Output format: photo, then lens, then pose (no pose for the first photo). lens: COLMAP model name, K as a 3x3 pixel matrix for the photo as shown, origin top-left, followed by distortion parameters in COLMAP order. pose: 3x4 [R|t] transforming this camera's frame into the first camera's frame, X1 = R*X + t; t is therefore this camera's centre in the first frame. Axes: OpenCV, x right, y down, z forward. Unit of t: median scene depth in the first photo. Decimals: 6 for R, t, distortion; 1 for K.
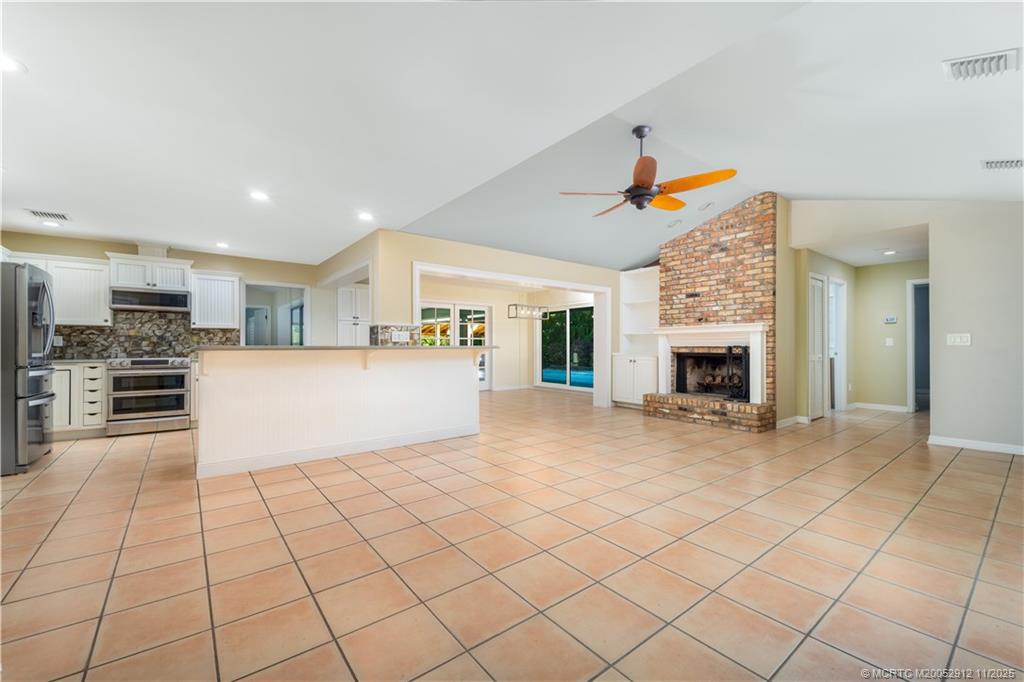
lens RADIAL K [[415.7, 0, 504.7], [0, 415.7, 347.6], [0, 0, 1]] dist [-0.003527, -0.001344]
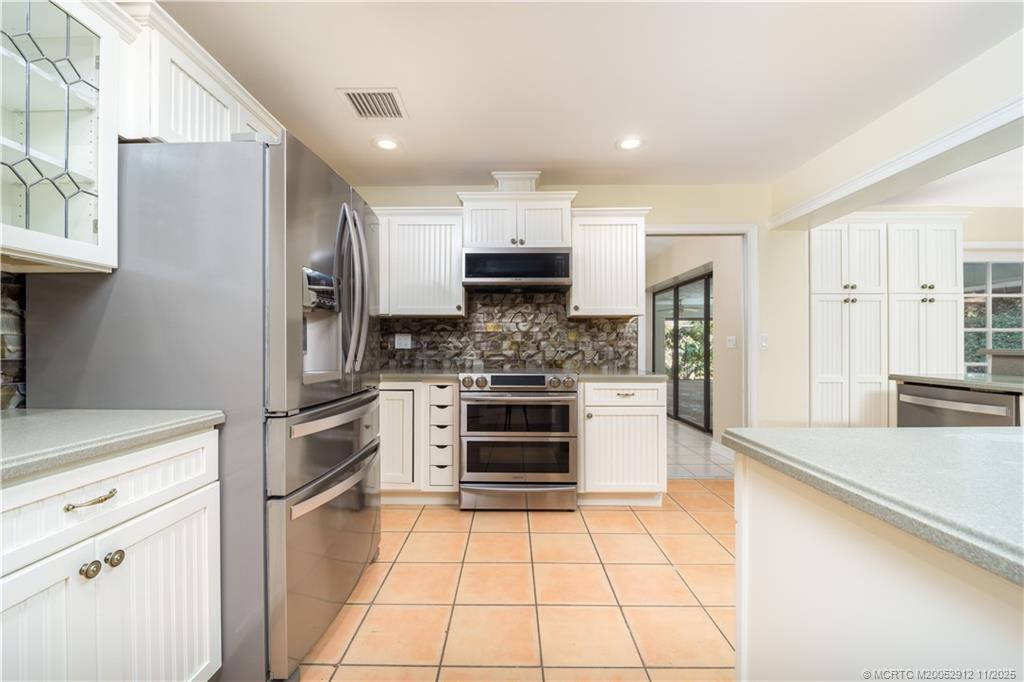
lens RADIAL K [[415.7, 0, 511.5], [0, 415.7, 342.1], [0, 0, 1]] dist [-0.003527, -0.001344]
pose [[0.792272, -0.003270, -0.610159, -0.499717], [-0.000033, 0.999985, -0.005402, -0.010478], [0.610168, 0.004301, 0.792260, 0.531399]]
